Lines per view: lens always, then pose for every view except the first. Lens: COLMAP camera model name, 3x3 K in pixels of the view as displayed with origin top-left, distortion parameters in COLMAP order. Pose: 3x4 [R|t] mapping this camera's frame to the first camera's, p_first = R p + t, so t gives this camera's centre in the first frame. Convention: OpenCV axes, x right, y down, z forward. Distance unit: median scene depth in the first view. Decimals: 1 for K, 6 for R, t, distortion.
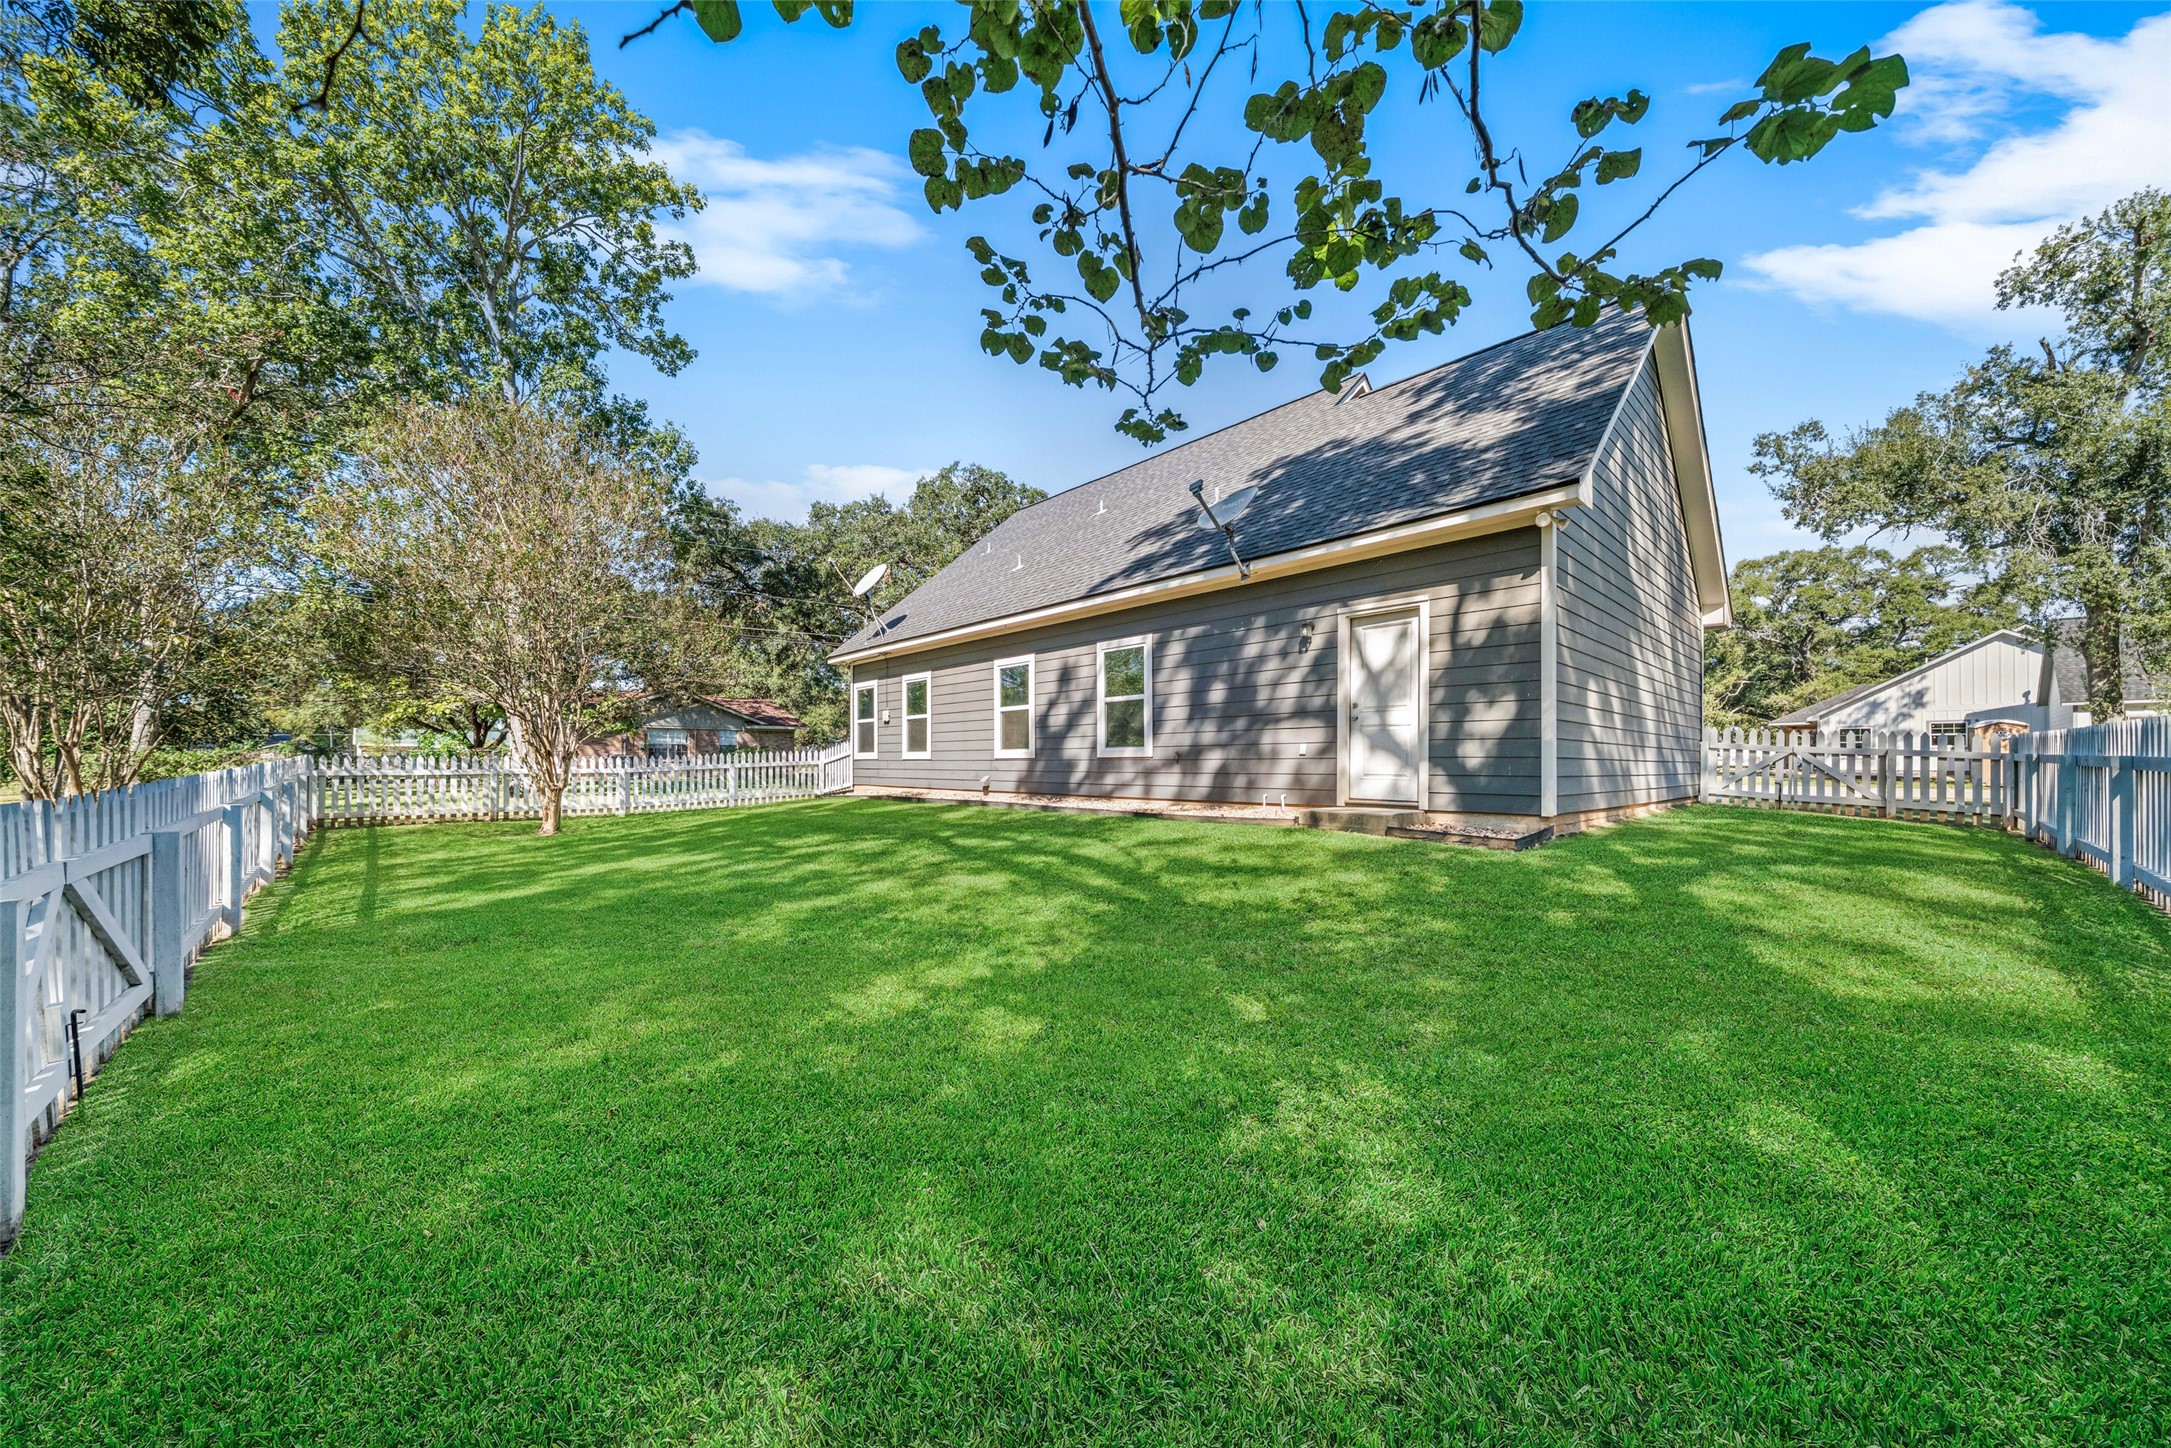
lens RADIAL K [[742.9, 0, 1093.2], [0, 742.9, 726.3], [0, 0, 1]] dist [-0.008462, 0.000711]
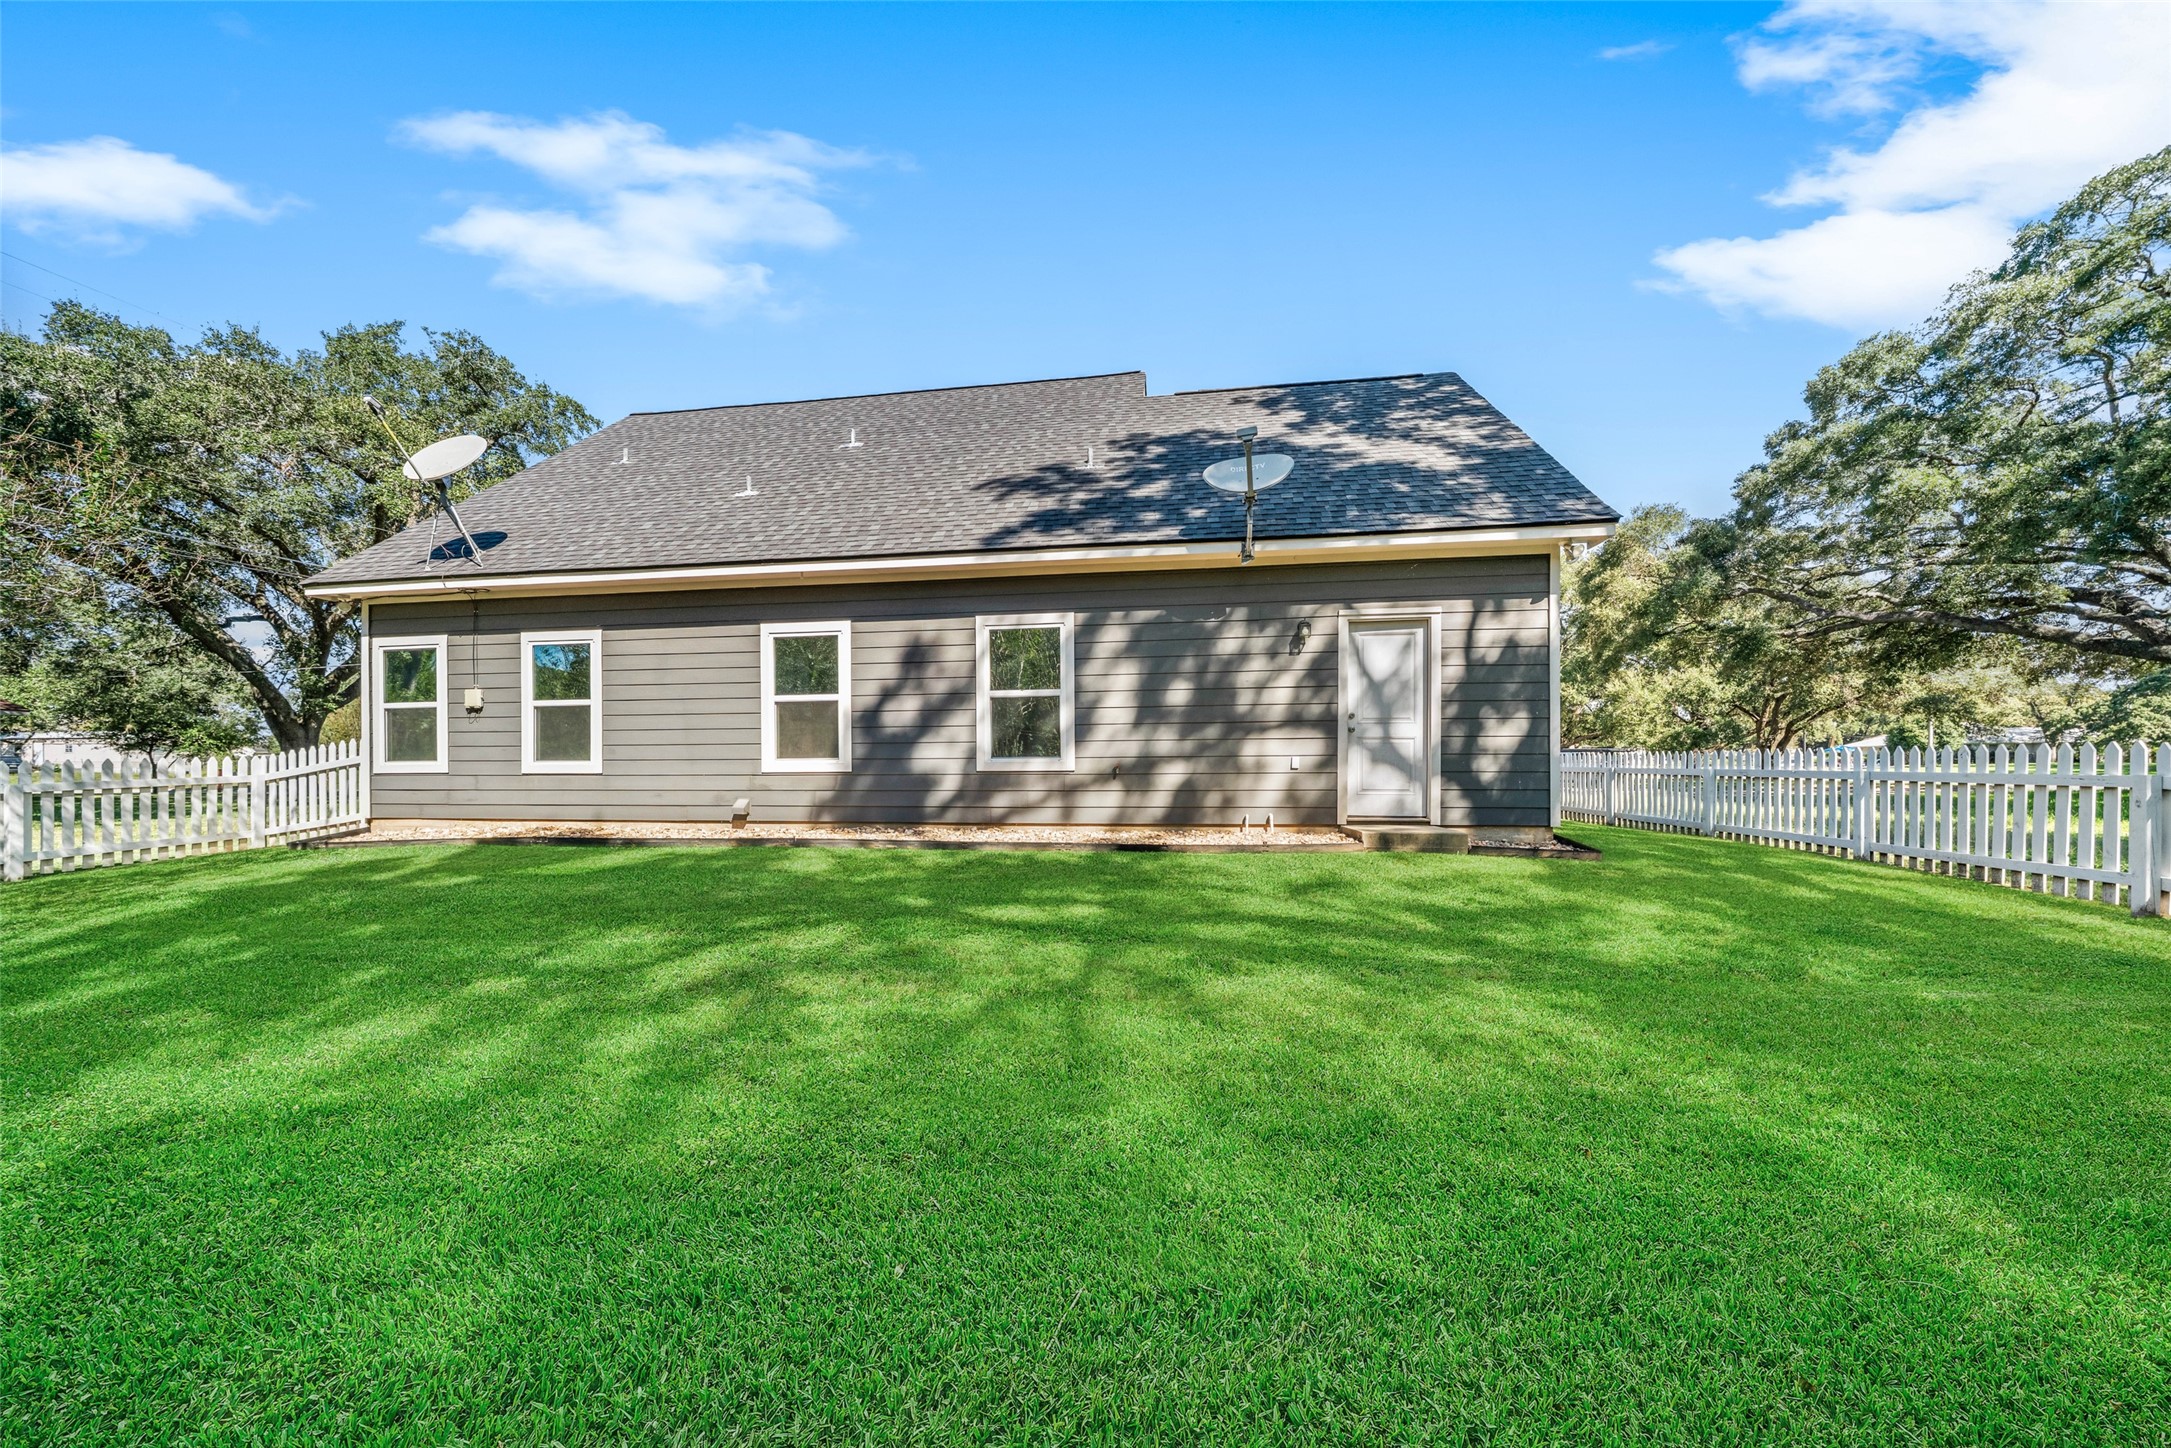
lens RADIAL K [[742.9, 0, 1083.9], [0, 742.9, 744.0], [0, 0, 1]] dist [-0.008462, 0.000711]
pose [[0.789600, 0.017175, 0.613381, -0.422822], [-0.026584, 0.999627, 0.006231, 0.009090], [-0.613046, -0.021226, 0.789762, 0.410006]]
